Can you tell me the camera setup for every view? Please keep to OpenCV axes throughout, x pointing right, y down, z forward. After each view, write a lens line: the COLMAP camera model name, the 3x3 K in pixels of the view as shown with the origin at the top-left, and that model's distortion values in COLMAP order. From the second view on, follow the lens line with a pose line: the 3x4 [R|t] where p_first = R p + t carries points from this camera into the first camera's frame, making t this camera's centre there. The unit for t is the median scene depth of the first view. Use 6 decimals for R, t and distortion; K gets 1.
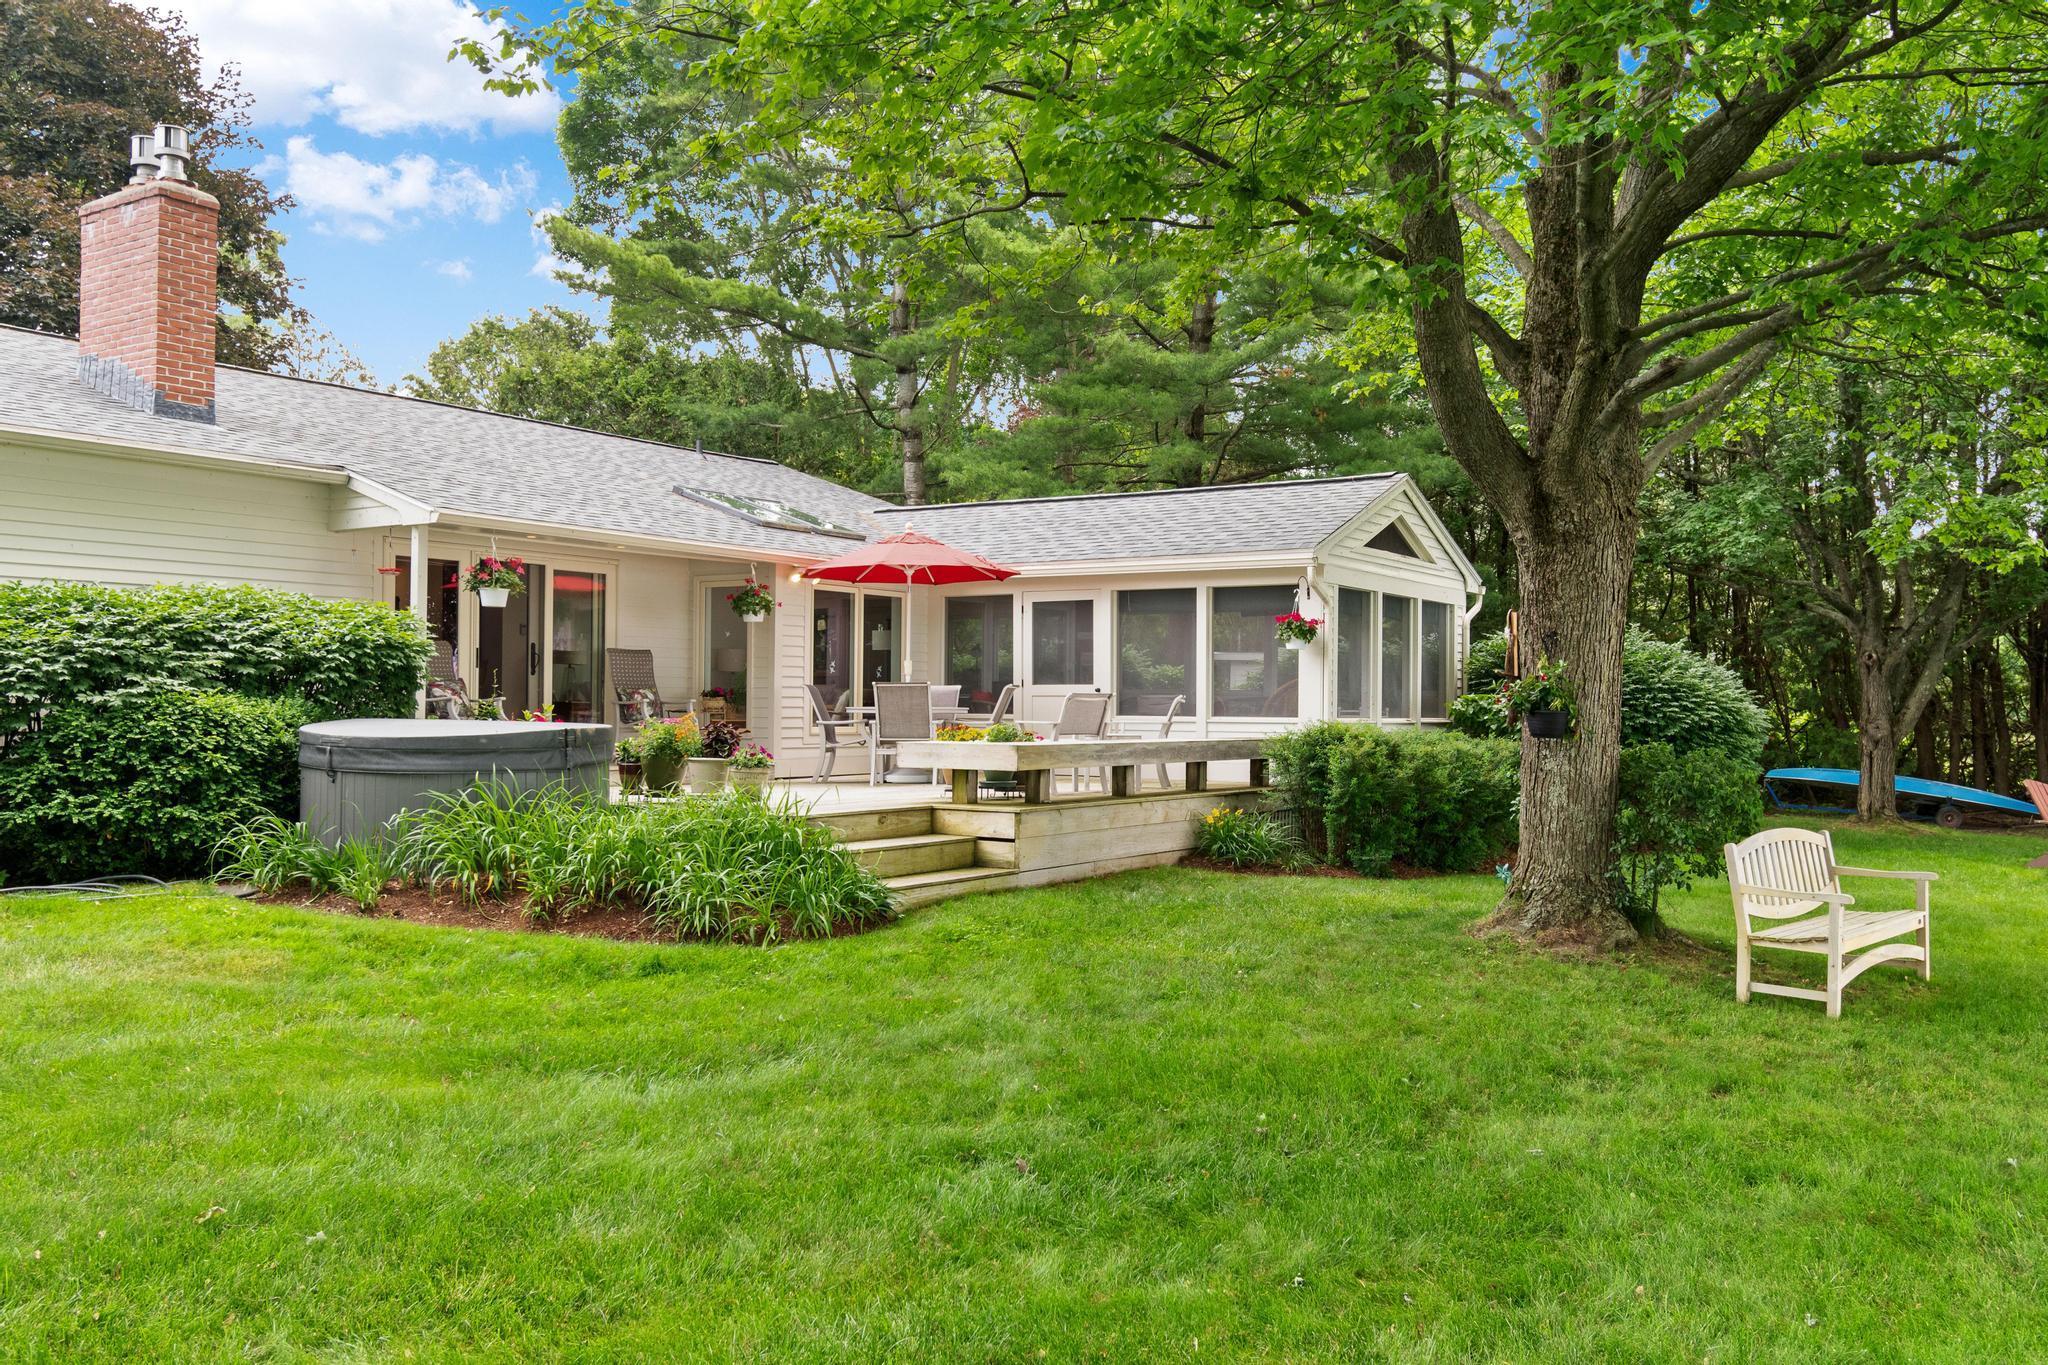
lens RADIAL K [[1684.2, 0, 1026.4], [0, 1684.2, 713.0], [0, 0, 1]] dist [0.000065, -0.005158]
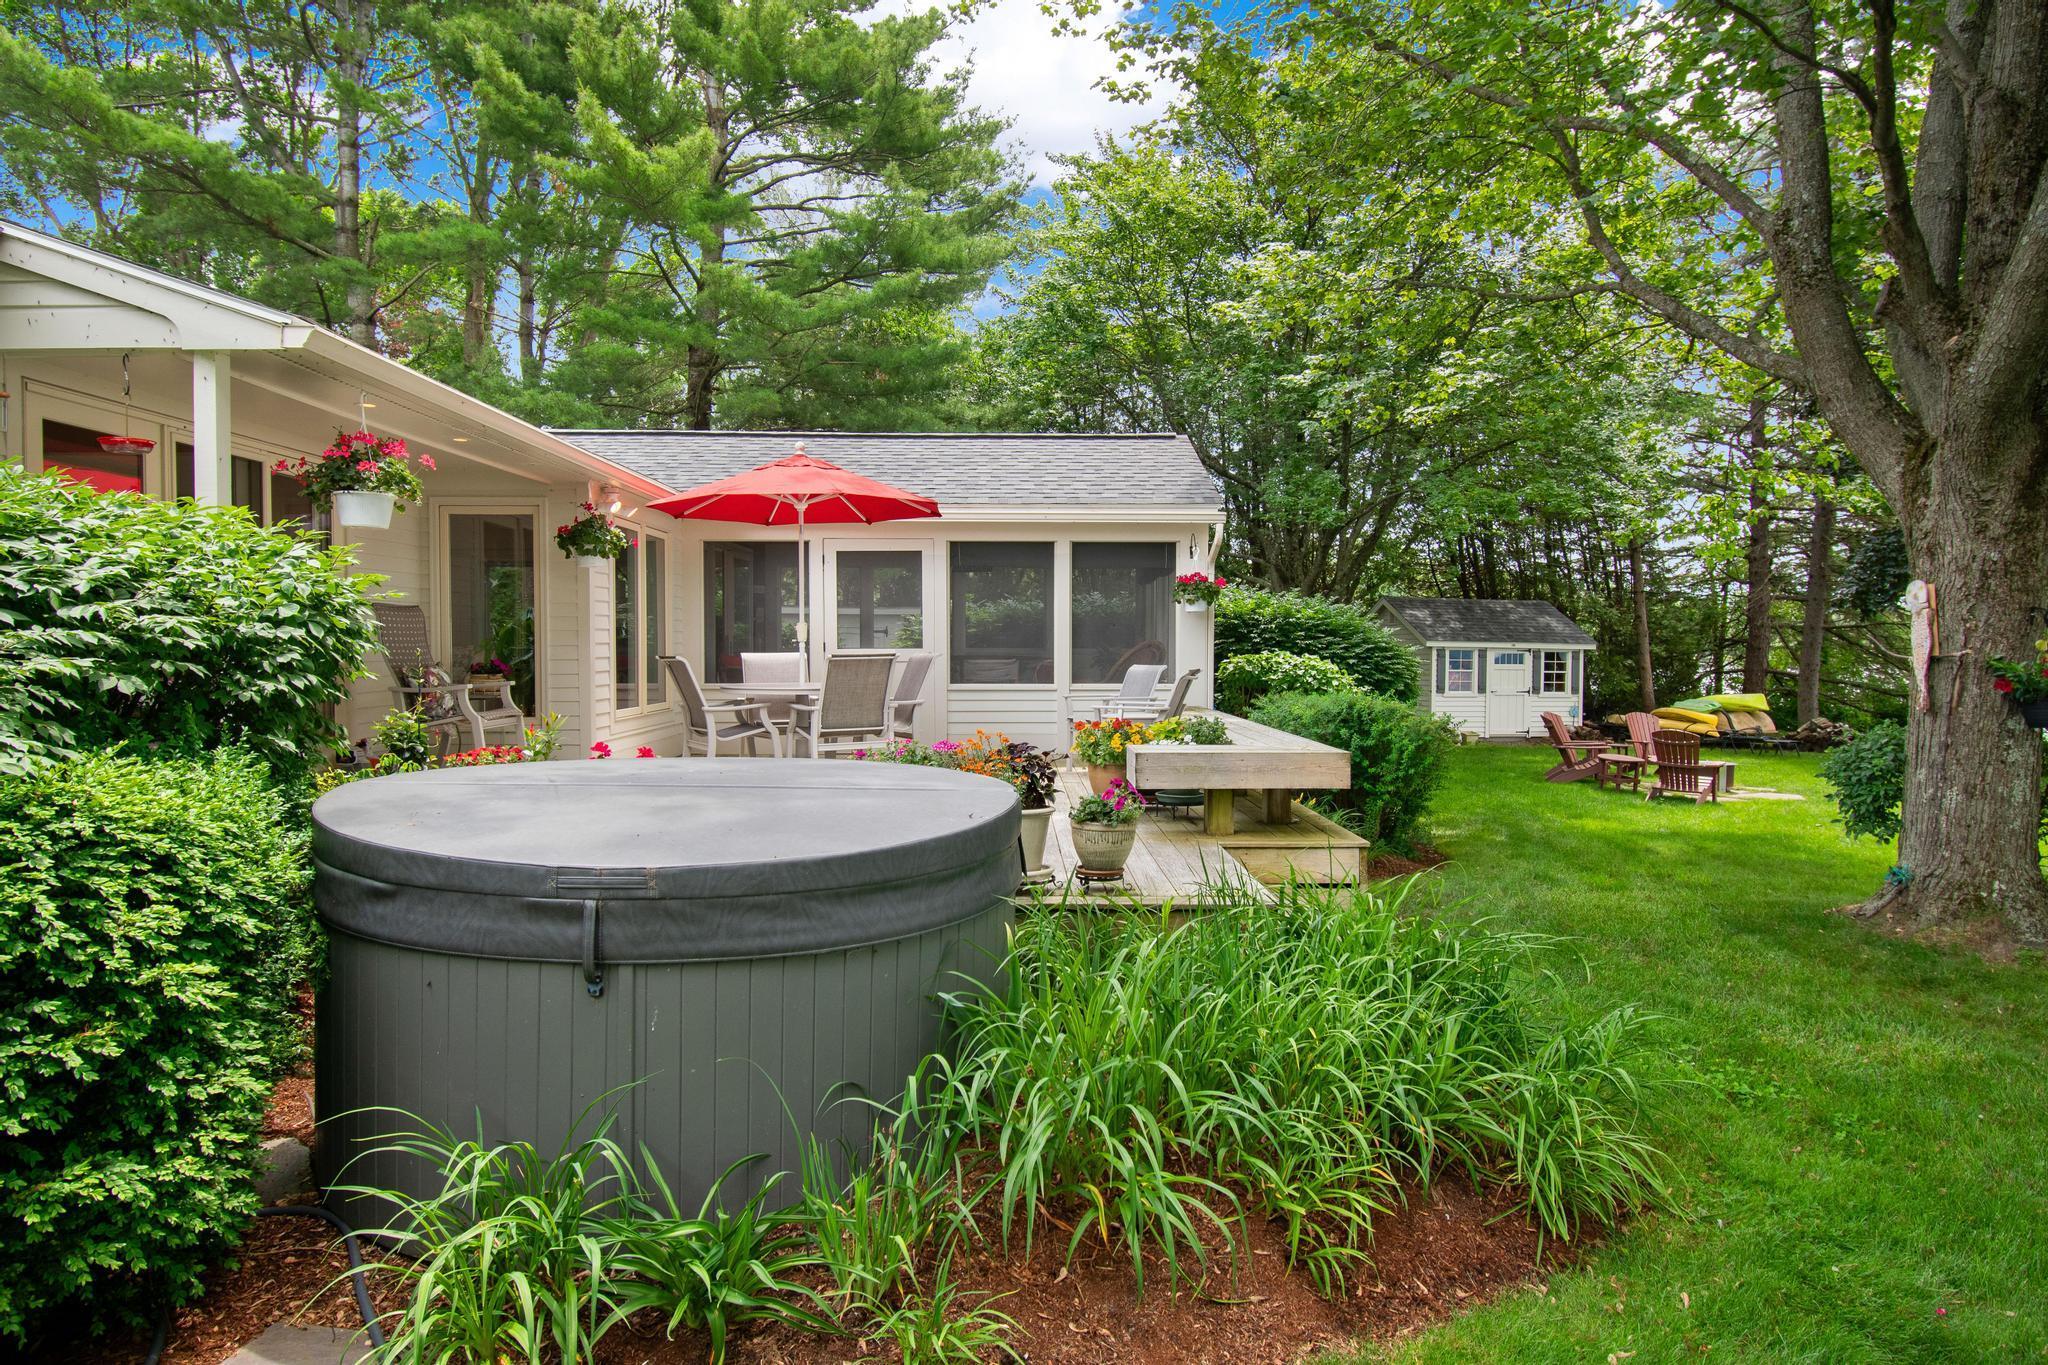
lens RADIAL K [[1268.7, 0, 1024.0], [0, 1268.7, 682.5], [0, 0, 1]] dist [-0.002592, -0.001990]
pose [[0.822329, -0.025698, 0.568432, -0.306999], [0.009221, 0.999450, 0.031844, -0.020970], [-0.568938, -0.020945, 0.822114, 0.457048]]
